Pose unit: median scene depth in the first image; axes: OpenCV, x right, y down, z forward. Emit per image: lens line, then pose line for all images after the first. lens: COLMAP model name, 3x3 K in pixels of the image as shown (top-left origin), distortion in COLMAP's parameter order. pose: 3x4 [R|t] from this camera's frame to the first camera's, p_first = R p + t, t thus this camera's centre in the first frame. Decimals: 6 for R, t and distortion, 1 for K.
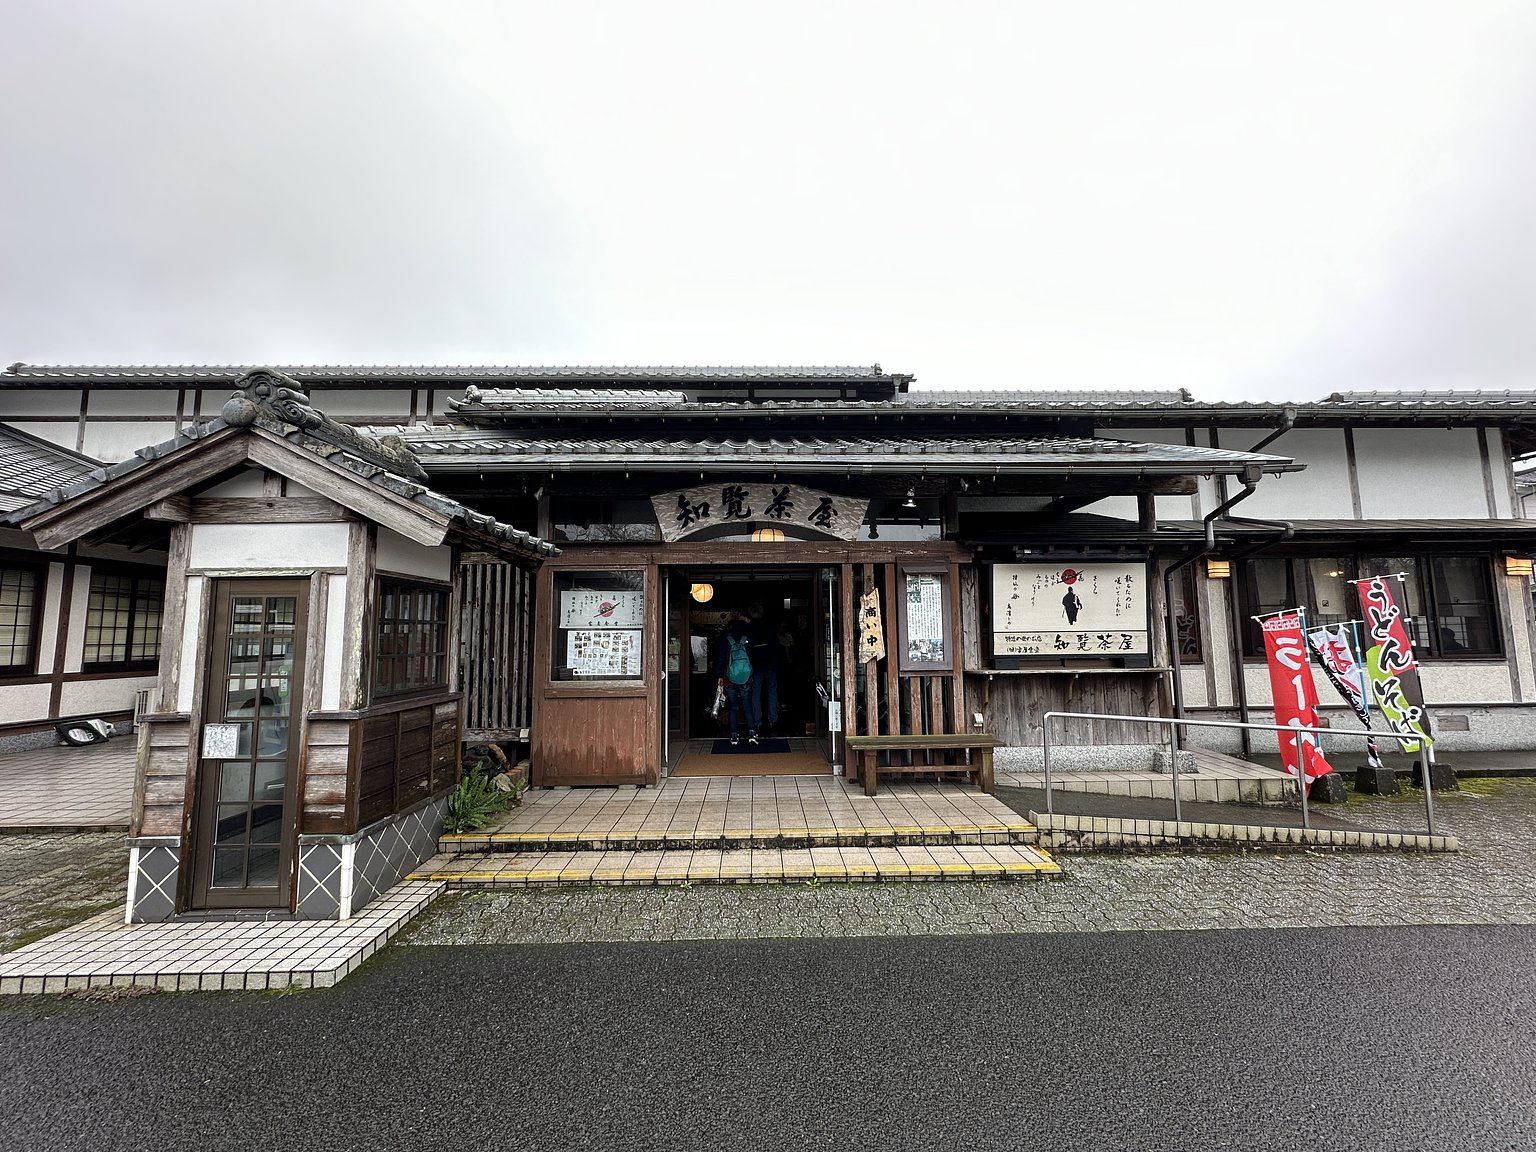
lens RADIAL K [[614.1, 0, 763.9], [0, 614.1, 575.9], [0, 0, 1]] dist [0.000642, 0.000012]
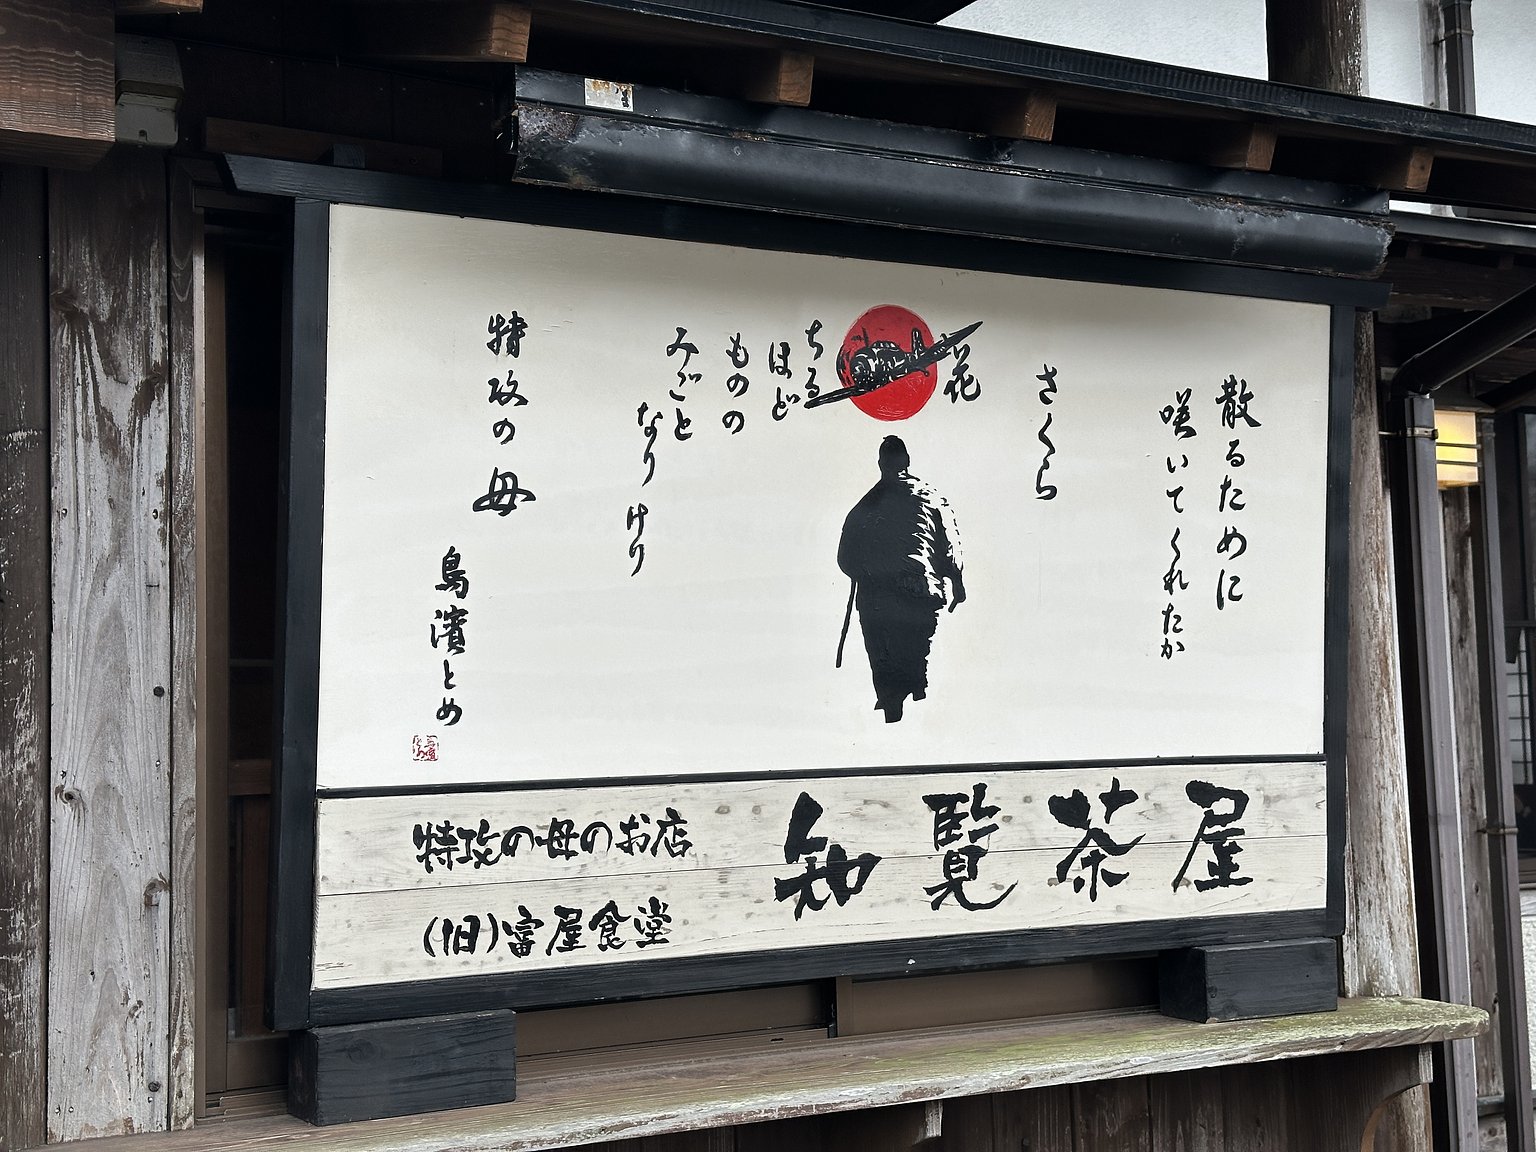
lens RADIAL K [[2136.1, 0, 767.9], [0, 2136.1, 573.8], [0, 0, 1]] dist [0.039904, 0.000000]
pose [[0.884607, 0.024267, 0.465706, 0.259496], [-0.031832, 0.999458, 0.008385, 0.044528], [-0.465250, -0.022241, 0.884900, 0.602592]]
